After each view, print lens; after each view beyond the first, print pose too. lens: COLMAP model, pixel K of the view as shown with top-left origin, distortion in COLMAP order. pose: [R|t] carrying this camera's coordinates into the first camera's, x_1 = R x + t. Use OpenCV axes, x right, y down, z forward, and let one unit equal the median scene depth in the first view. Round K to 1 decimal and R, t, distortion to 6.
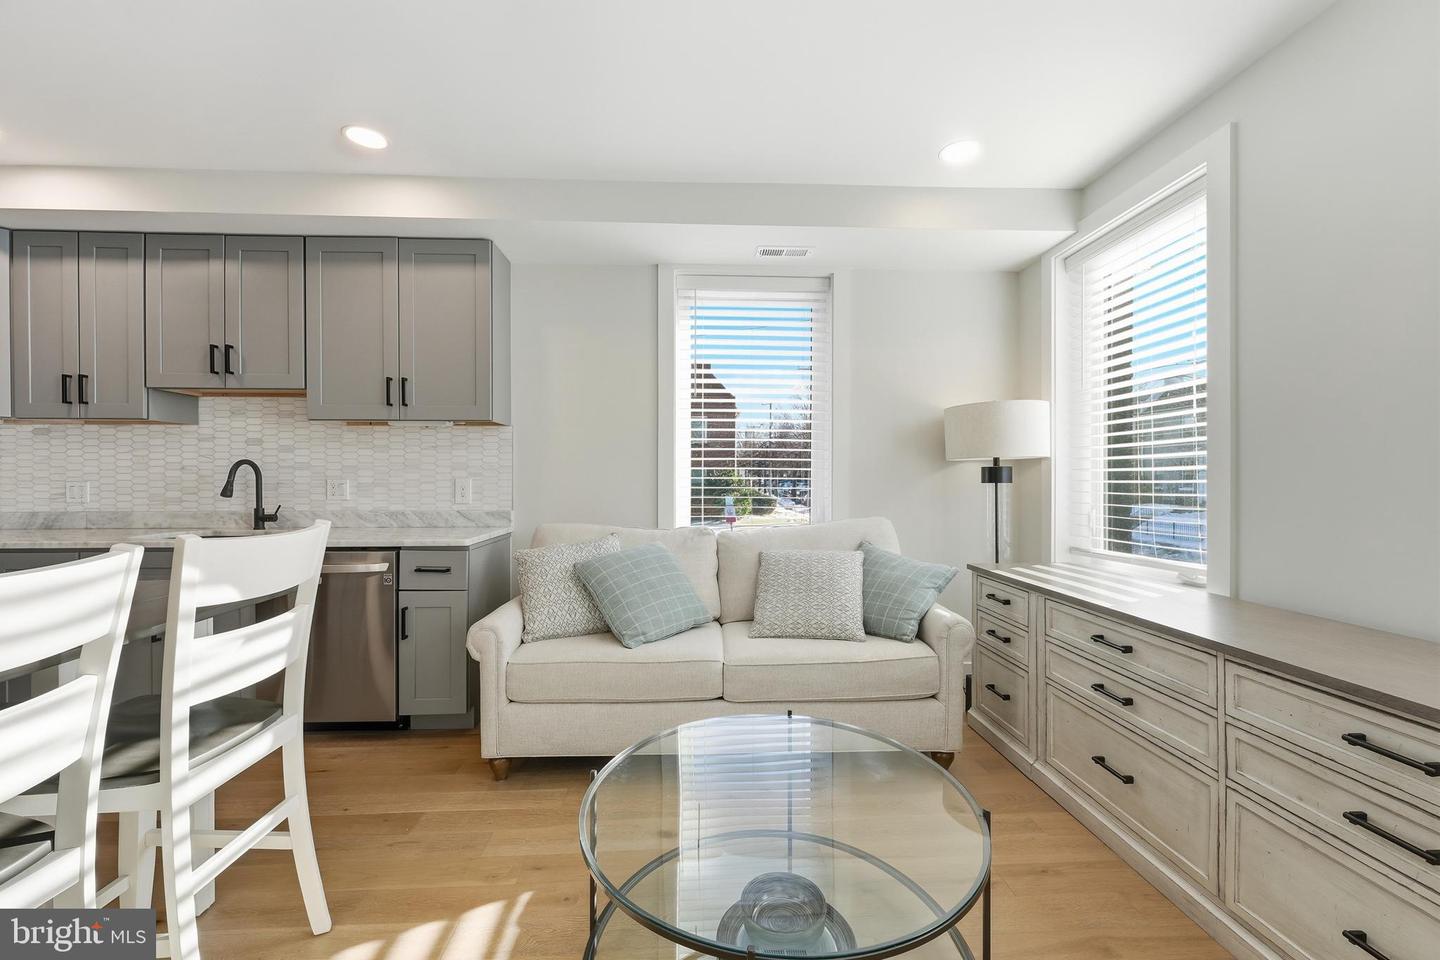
lens RADIAL K [[578.4, 0, 722.6], [0, 578.4, 476.9], [0, 0, 1]] dist [-0.000316, -0.000229]
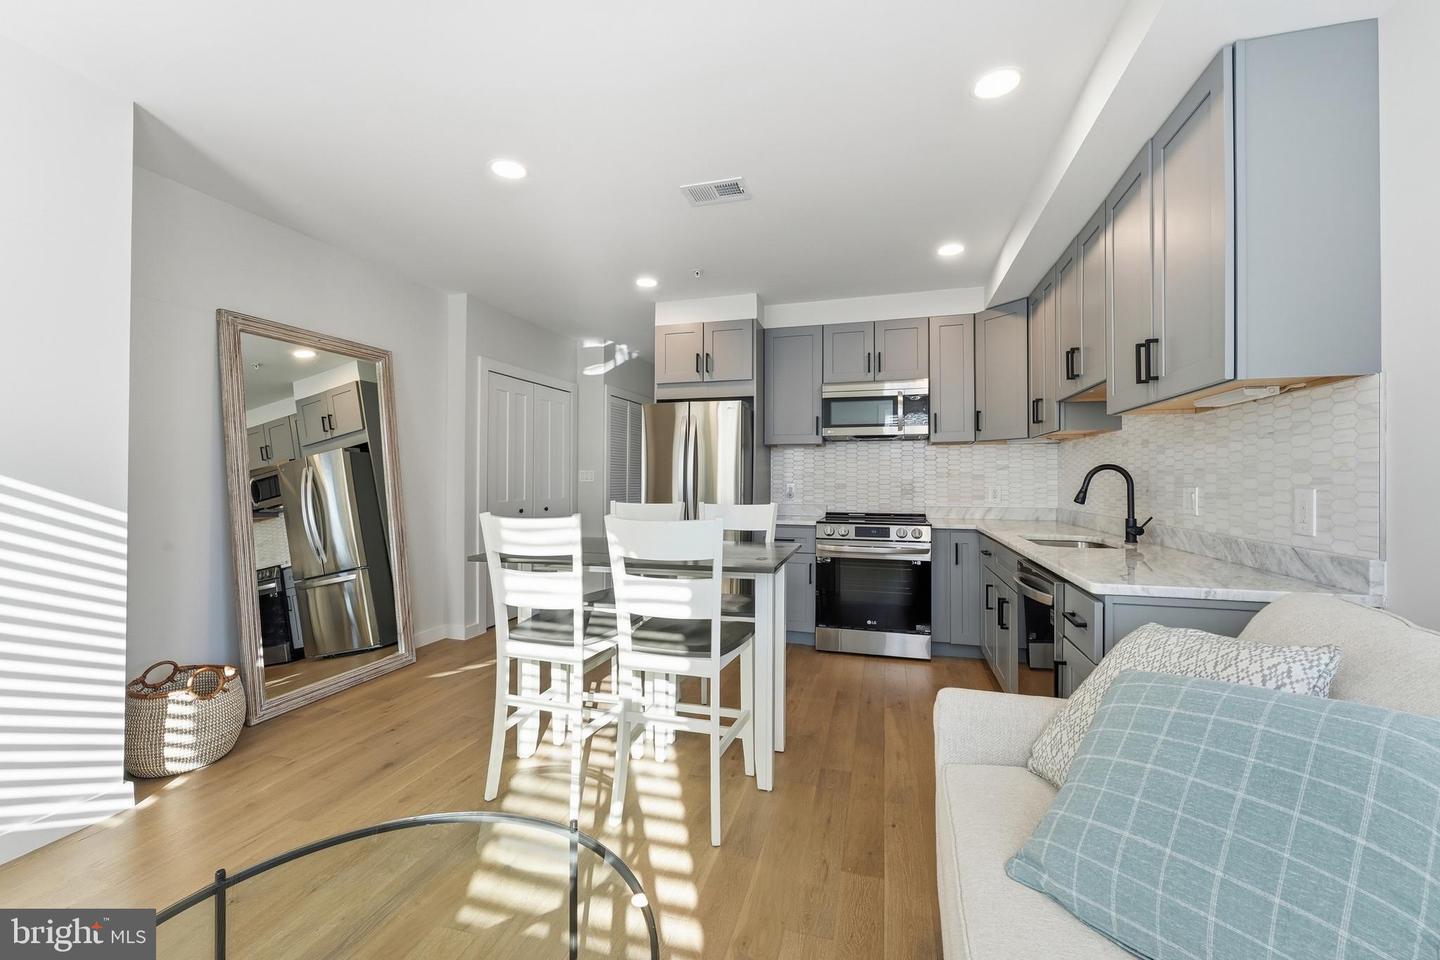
lens RADIAL K [[578.4, 0, 721.0], [0, 578.4, 477.4], [0, 0, 1]] dist [-0.000316, -0.000229]
pose [[-0.321464, -0.004951, -0.946909, 0.252419], [-0.006792, 0.999973, -0.002922, -0.002051], [0.946897, 0.005492, -0.321489, 0.736392]]
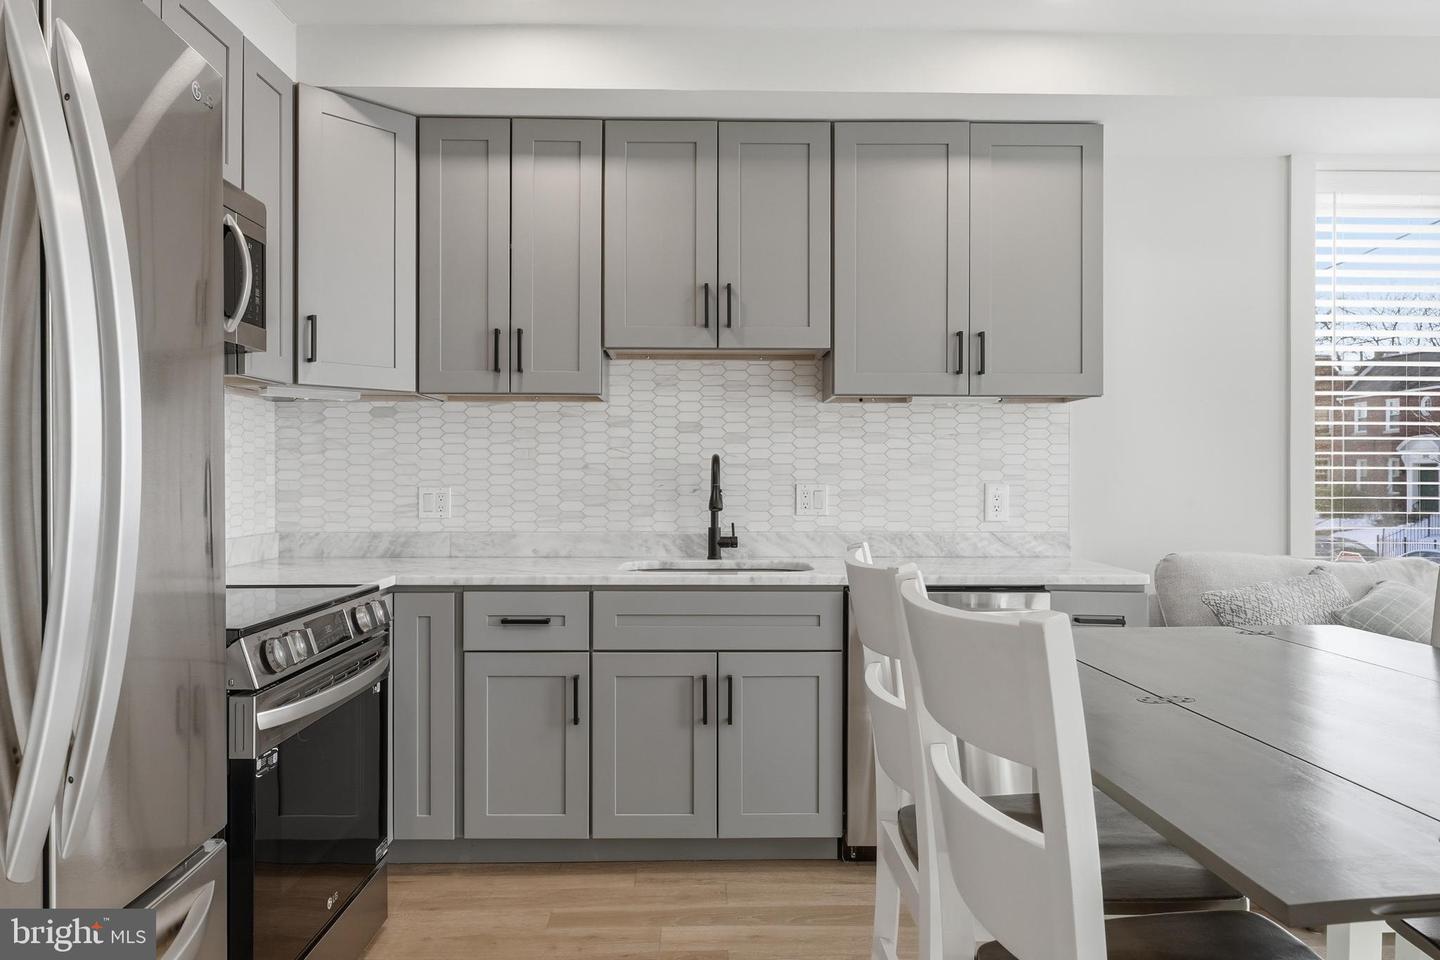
lens RADIAL K [[952.9, 0, 718.4], [0, 952.9, 478.1], [0, 0, 1]] dist [0.001079, 0.001881]
pose [[0.999601, 0.001146, -0.028214, -0.817295], [-0.001279, 0.999988, -0.004683, 0.002726], [0.028208, 0.004717, 0.999591, -0.103847]]
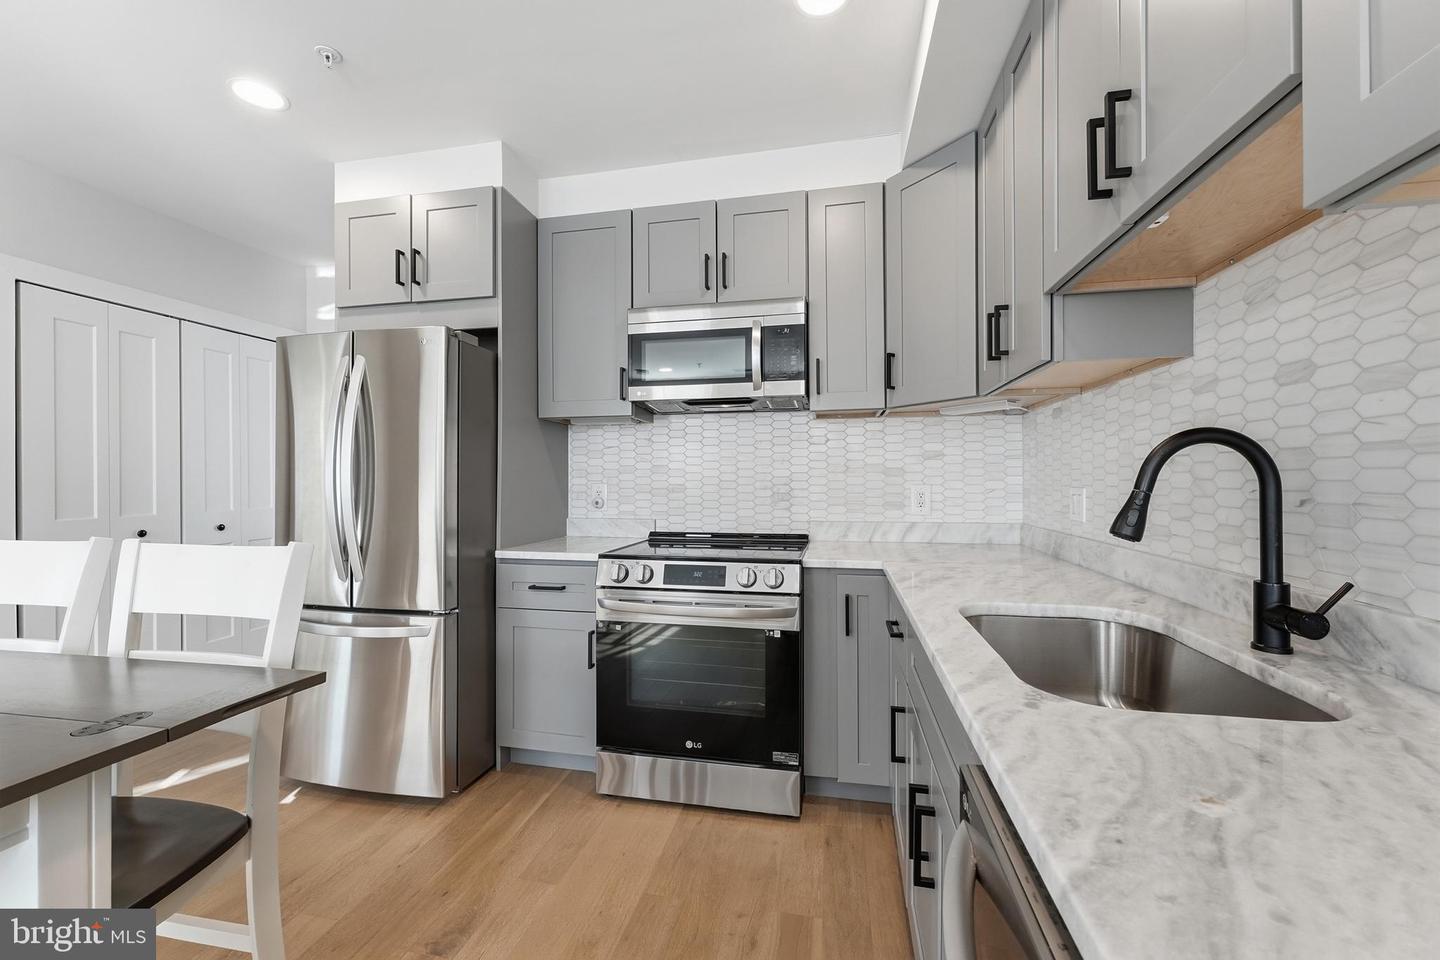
lens RADIAL K [[578.4, 0, 712.3], [0, 578.4, 483.1], [0, 0, 1]] dist [-0.000316, -0.000229]
pose [[-0.250231, 0.007785, -0.968155, -0.453708], [-0.001407, 0.999964, 0.008404, -0.001255], [0.968185, 0.003465, -0.250211, 0.838691]]
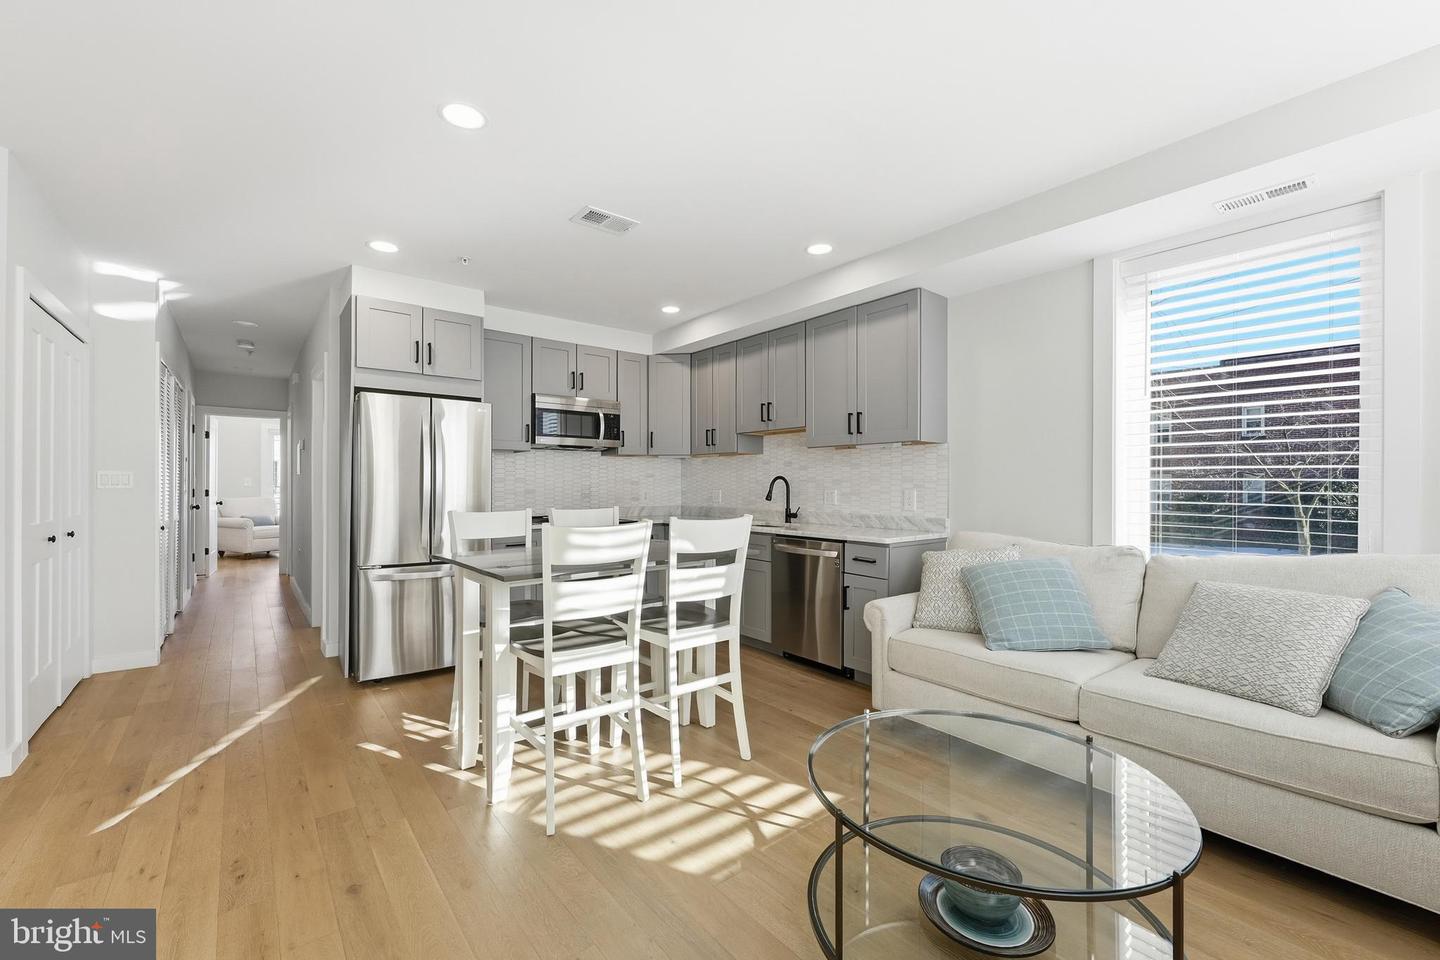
lens RADIAL K [[578.4, 0, 715.9], [0, 578.4, 486.1], [0, 0, 1]] dist [-0.000316, -0.000229]
pose [[0.590017, 0.002436, -0.807387, 0.309930], [-0.005812, 0.999982, -0.001230, -0.000825], [0.807370, 0.005418, 0.590021, -0.030392]]
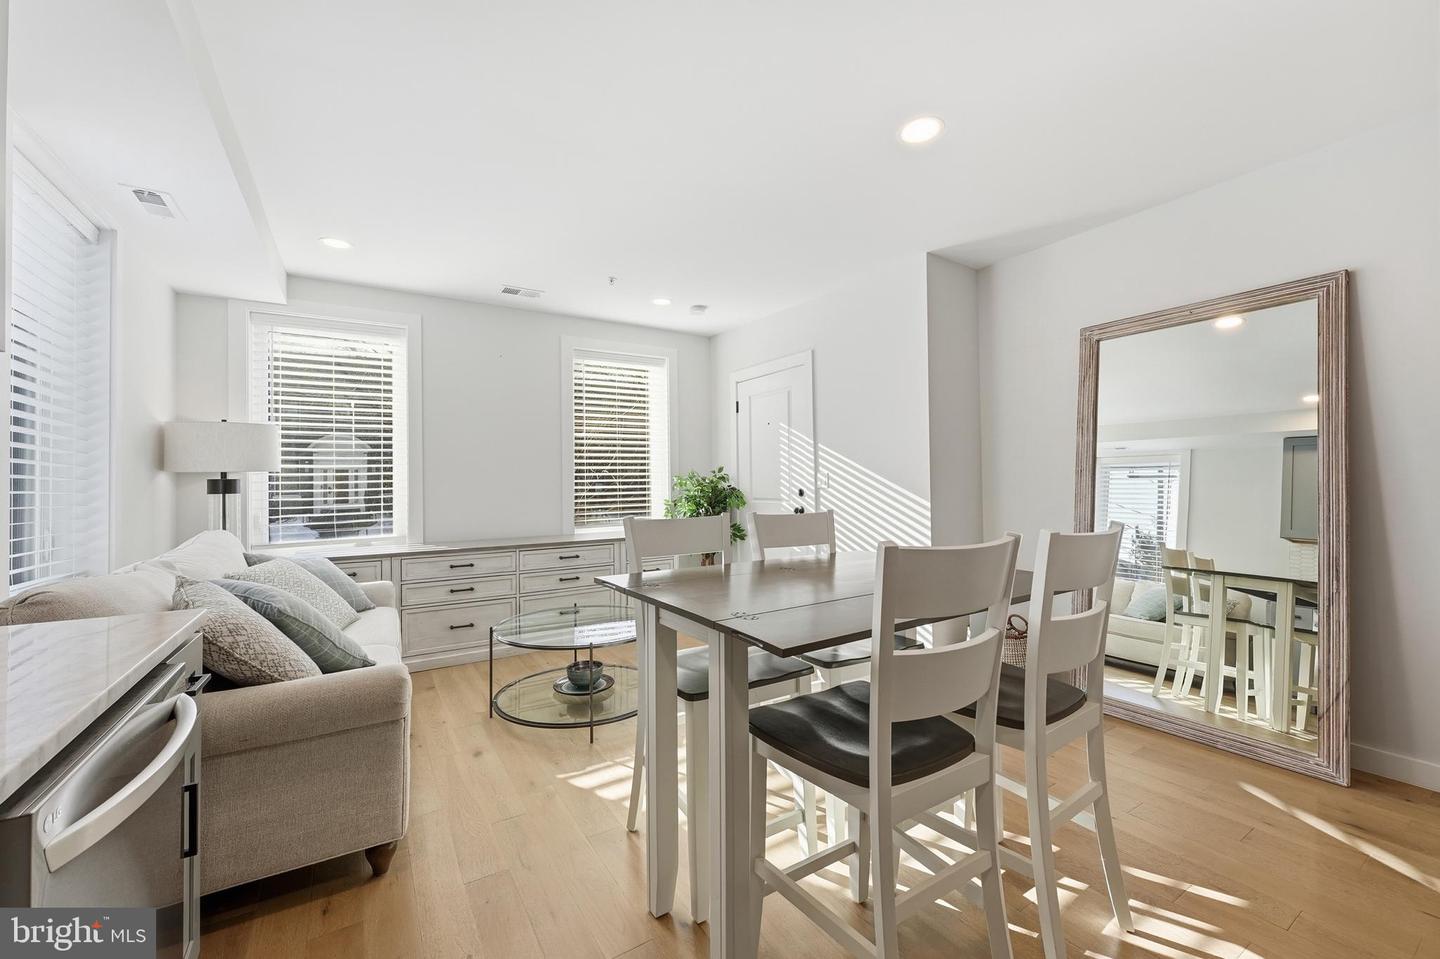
lens RADIAL K [[578.4, 0, 722.5], [0, 578.4, 480.7], [0, 0, 1]] dist [-0.000316, -0.000229]
pose [[-0.486580, 0.007909, 0.873600, -1.022103], [0.011979, 0.999925, -0.002380, -0.000264], [-0.873554, 0.009307, -0.486638, 0.760664]]
